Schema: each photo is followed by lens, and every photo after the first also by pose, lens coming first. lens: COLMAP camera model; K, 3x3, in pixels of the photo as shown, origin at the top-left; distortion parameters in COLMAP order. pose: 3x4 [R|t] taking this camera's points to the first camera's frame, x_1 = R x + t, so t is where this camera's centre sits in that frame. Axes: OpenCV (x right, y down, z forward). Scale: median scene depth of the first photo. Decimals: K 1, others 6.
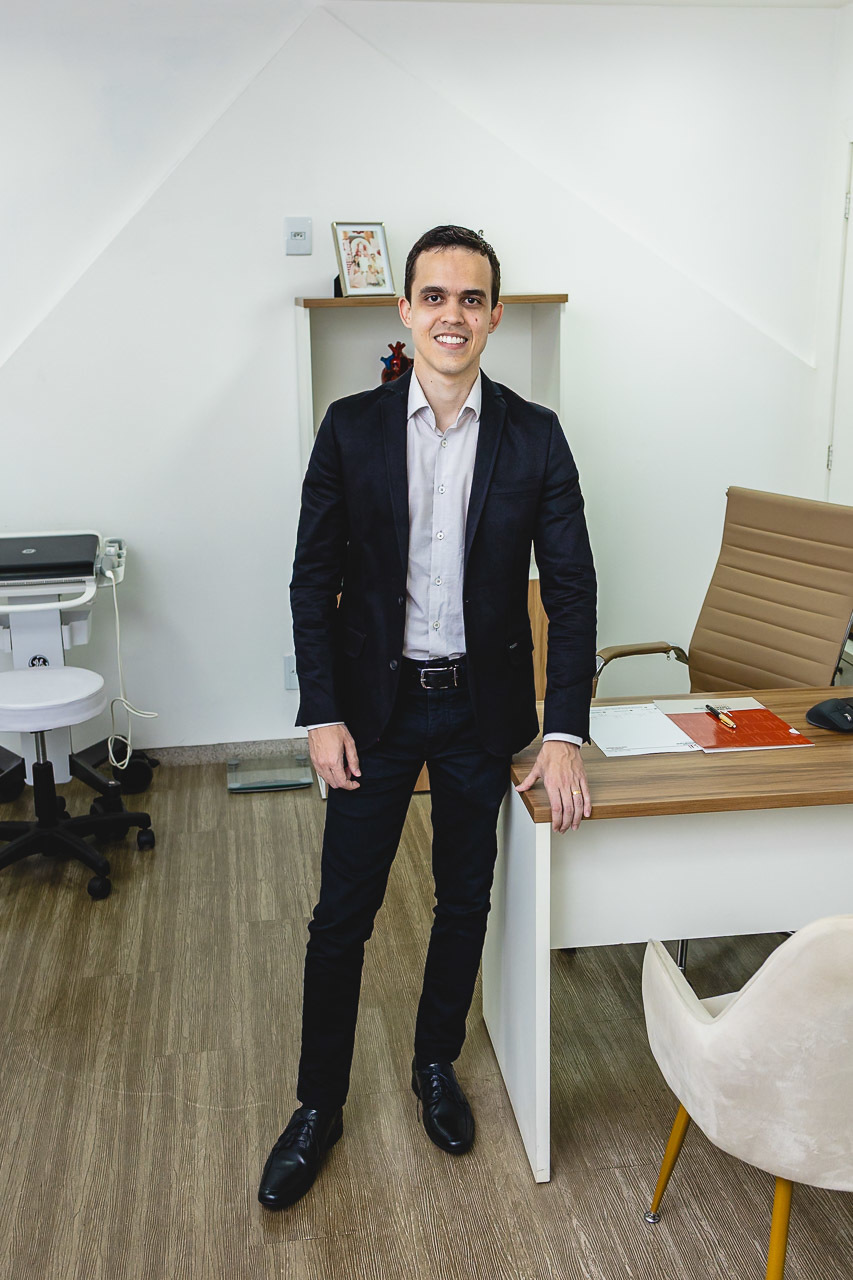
lens RADIAL K [[1330.3, 0, 439.6], [0, 1330.3, 645.8], [0, 0, 1]] dist [0.029370, 0.000000]
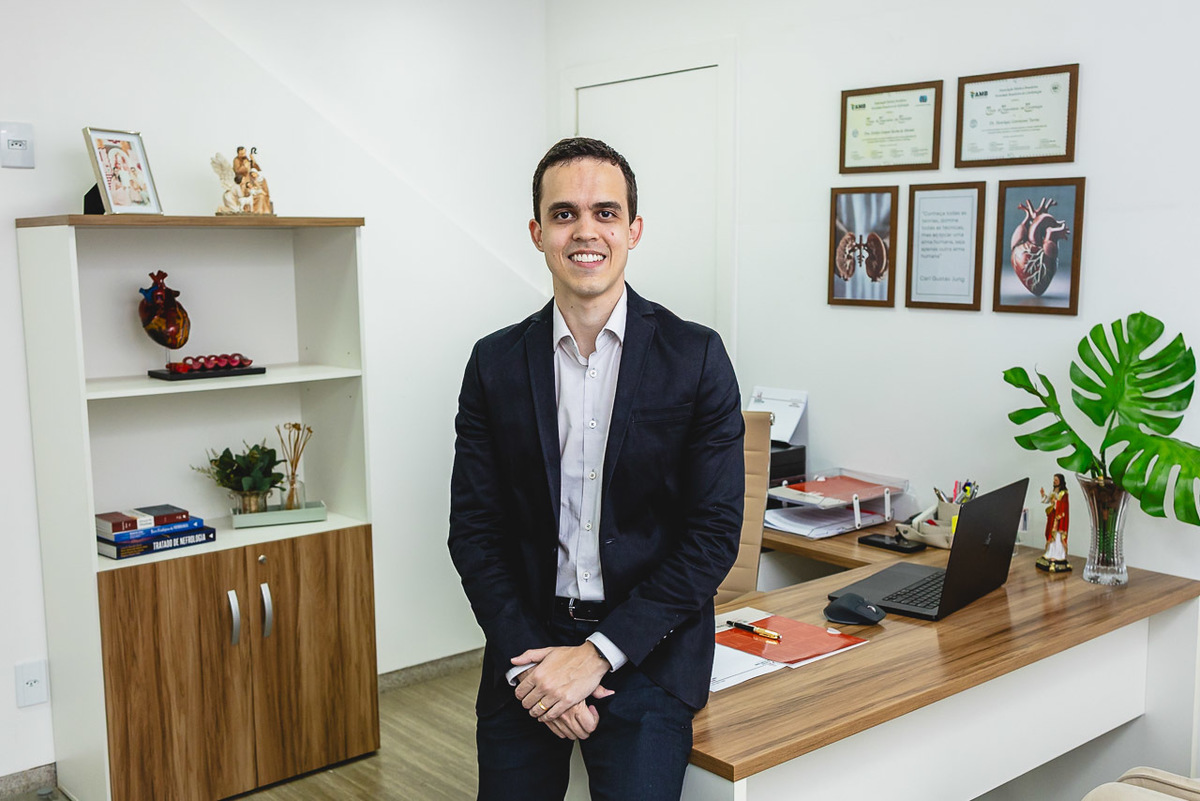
lens RADIAL K [[1247.2, 0, 609.7], [0, 1247.2, 414.2], [0, 0, 1]] dist [0.029370, 0.000000]
pose [[0.845720, -0.068450, 0.529218, -0.226187], [0.146302, 0.983480, -0.106594, -0.011067], [-0.513180, 0.167574, 0.841763, 0.202038]]
